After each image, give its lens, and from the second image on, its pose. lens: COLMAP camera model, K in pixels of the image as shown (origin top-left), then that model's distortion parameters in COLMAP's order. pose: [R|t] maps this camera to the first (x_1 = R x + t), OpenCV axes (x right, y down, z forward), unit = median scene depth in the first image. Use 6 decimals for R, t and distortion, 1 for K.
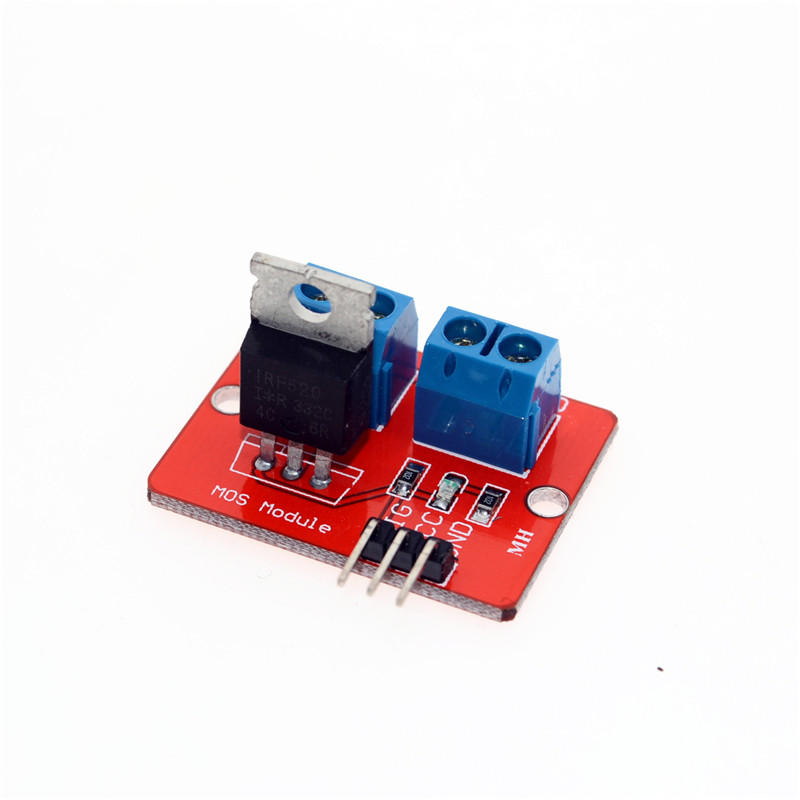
lens RADIAL K [[2643.8, 0, 400.5], [0, 2643.8, 399.6], [0, 0, 1]] dist [0.124646, 0.000000]
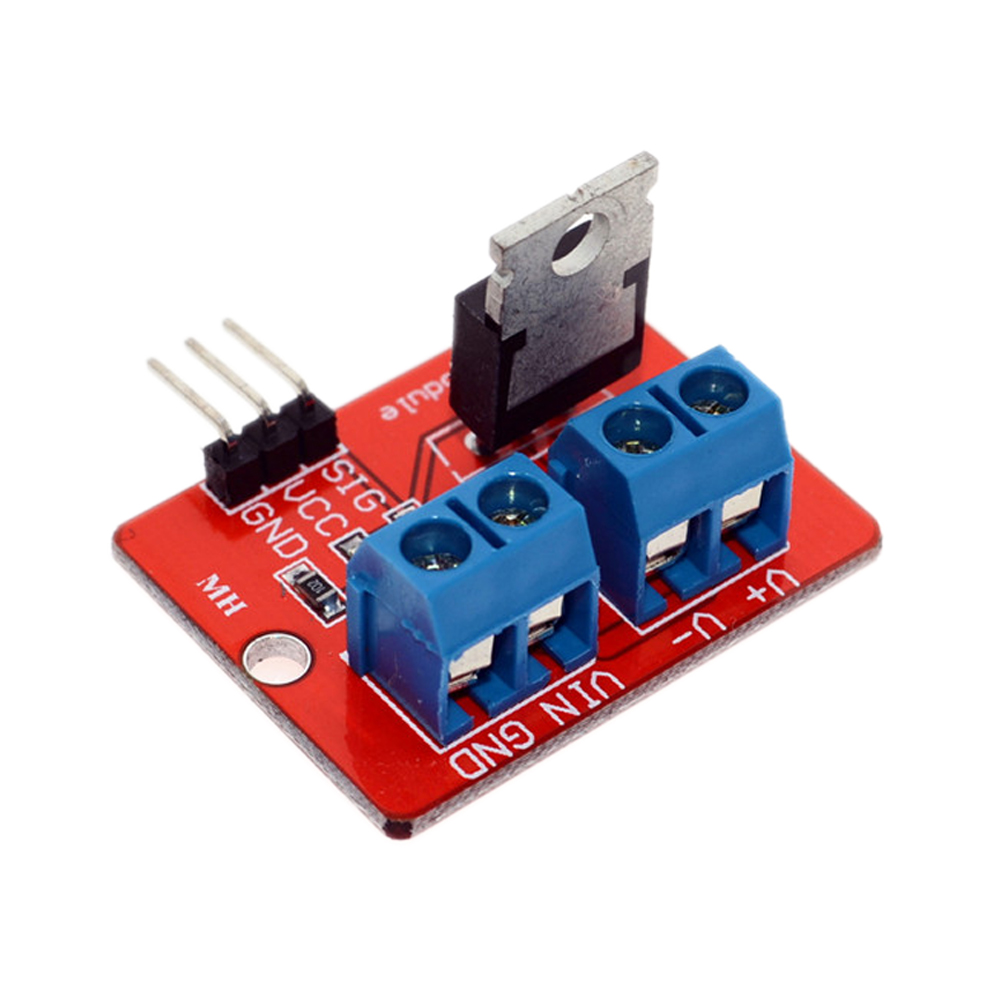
lens RADIAL K [[4348.1, 0, 500.1], [0, 4348.1, 499.7], [0, 0, 1]] dist [0.158646, 0.000000]
pose [[-0.468032, 0.608869, -0.640488, 0.669673], [-0.630192, 0.278135, 0.724913, -0.752902], [0.619519, 0.742913, 0.253528, 0.755600]]
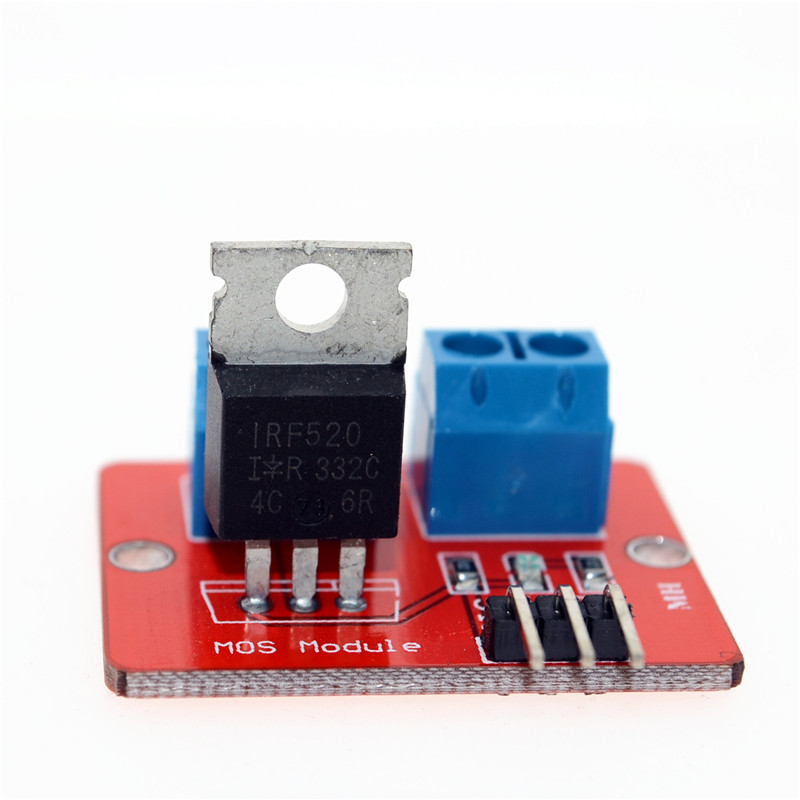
lens RADIAL K [[2643.8, 0, 399.4], [0, 2643.8, 400.8], [0, 0, 1]] dist [0.124646, 0.000000]
pose [[0.860959, -0.186775, 0.473143, -0.319866], [0.324580, 0.917897, -0.228282, 0.138261], [-0.391659, 0.350114, 0.850896, 0.439911]]
